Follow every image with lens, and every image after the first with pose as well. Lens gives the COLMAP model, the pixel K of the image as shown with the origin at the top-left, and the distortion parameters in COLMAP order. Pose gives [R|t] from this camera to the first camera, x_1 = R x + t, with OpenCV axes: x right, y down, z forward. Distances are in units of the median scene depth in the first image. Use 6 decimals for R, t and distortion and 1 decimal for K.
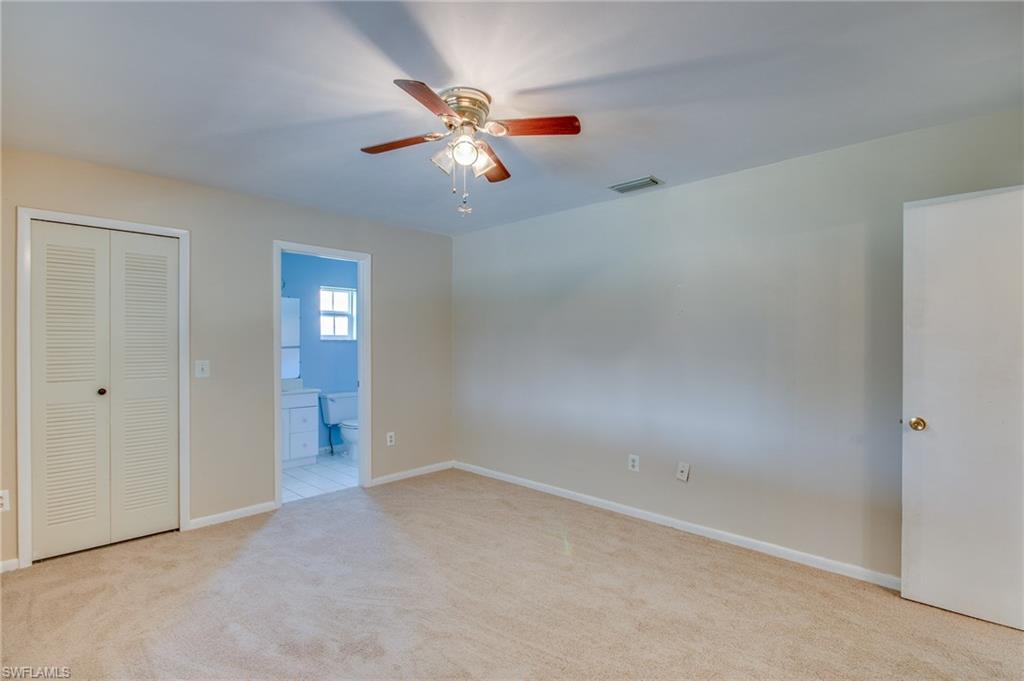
lens RADIAL K [[485.1, 0, 511.4], [0, 485.1, 344.3], [0, 0, 1]] dist [0.010360, -0.012993]
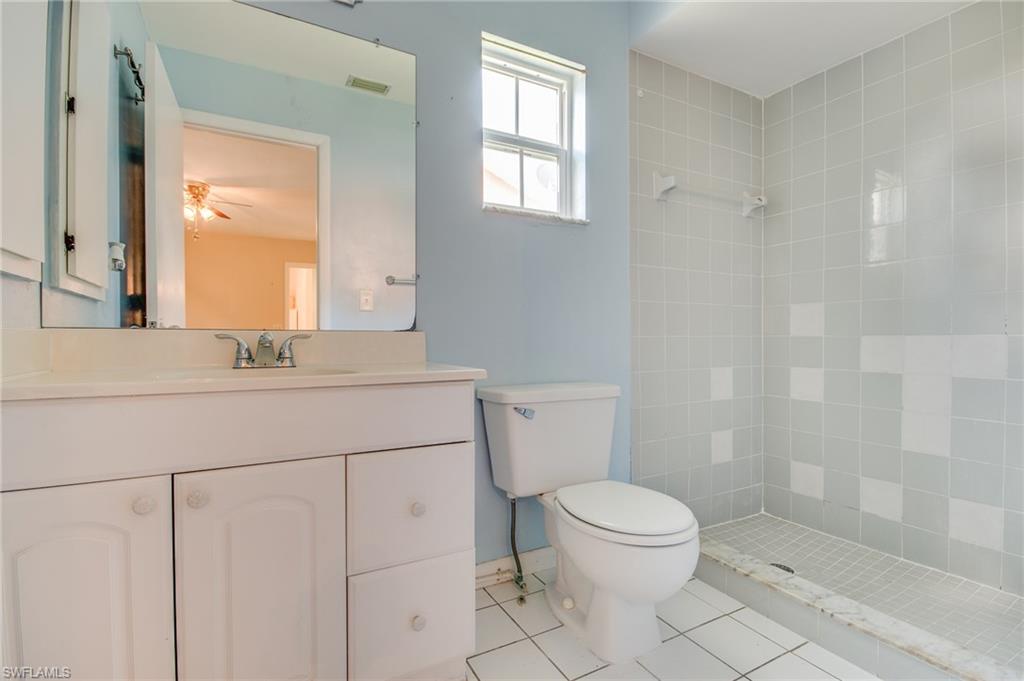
lens RADIAL K [[475.6, 0, 514.3], [0, 475.6, 344.4], [0, 0, 1]] dist [0.010205, -0.012809]
pose [[0.954824, 0.002297, -0.297163, -0.332915], [-0.000302, 0.999977, 0.006762, 0.086034], [0.297172, -0.006367, 0.954803, 0.841483]]
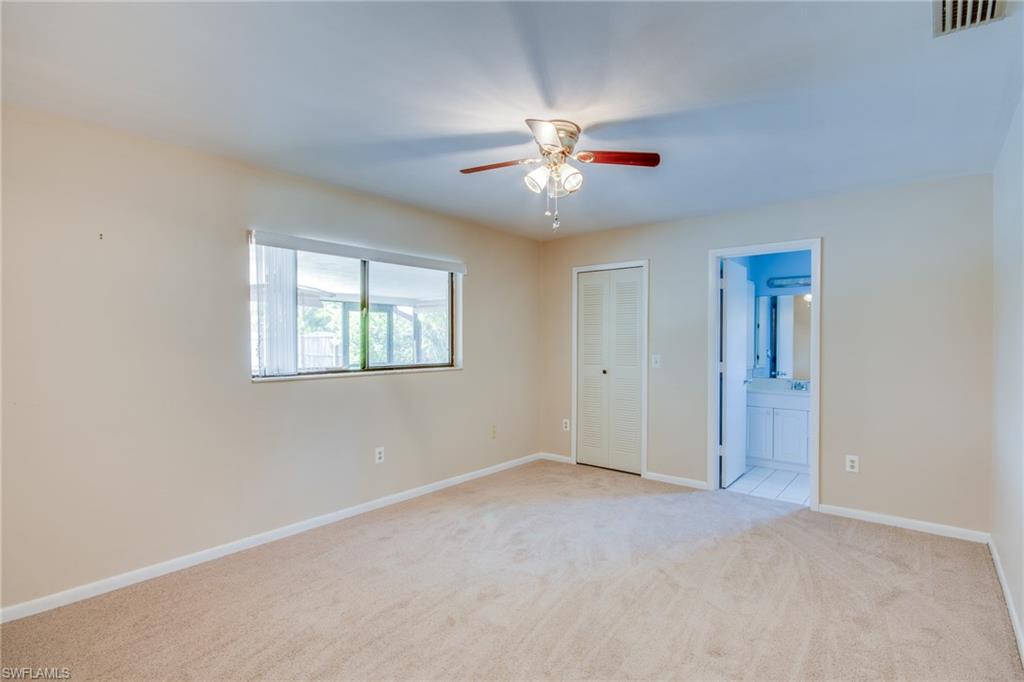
lens RADIAL K [[485.1, 0, 511.4], [0, 485.1, 344.8], [0, 0, 1]] dist [0.010360, -0.012993]
pose [[0.066925, 0.006749, -0.997735, 0.460582], [-0.006639, 0.999958, 0.006319, -0.000342], [0.997736, 0.006201, 0.066967, 0.360813]]
